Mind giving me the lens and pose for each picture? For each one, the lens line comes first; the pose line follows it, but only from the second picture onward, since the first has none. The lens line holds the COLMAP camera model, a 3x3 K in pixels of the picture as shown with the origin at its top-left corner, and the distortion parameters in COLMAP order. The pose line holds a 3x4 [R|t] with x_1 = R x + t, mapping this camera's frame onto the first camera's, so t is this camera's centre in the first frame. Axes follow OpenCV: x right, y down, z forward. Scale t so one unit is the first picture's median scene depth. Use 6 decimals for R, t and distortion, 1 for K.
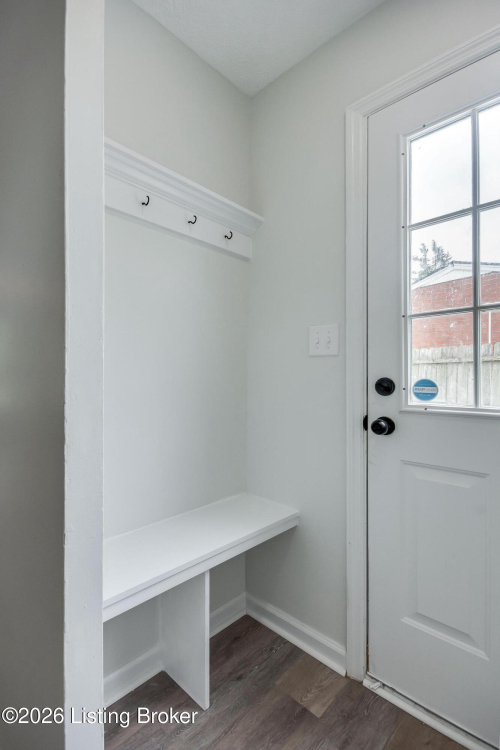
lens RADIAL K [[328.7, 0, 225.3], [0, 328.7, 377.6], [0, 0, 1]] dist [0.001754, -0.000730]
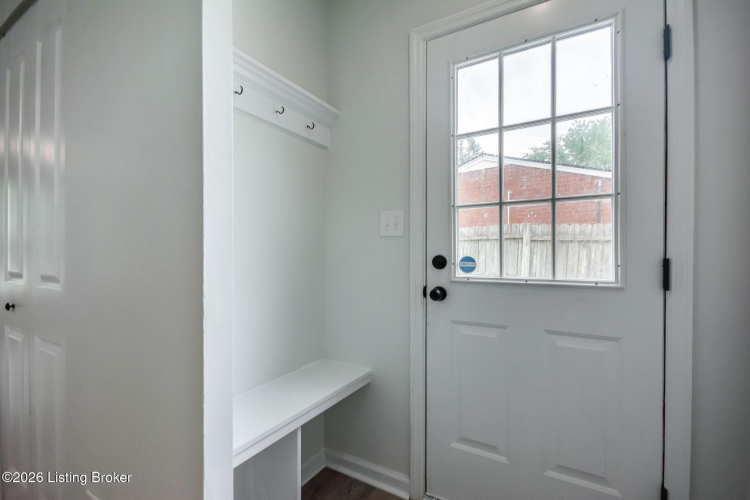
lens RADIAL K [[328.7, 0, 376.5], [0, 328.7, 253.4], [0, 0, 1]] dist [0.001754, -0.000730]
pose [[0.956718, -0.001282, 0.291013, -0.106118], [-0.000737, 0.999976, 0.006830, -0.014417], [-0.291015, -0.006749, 0.956695, -0.126754]]
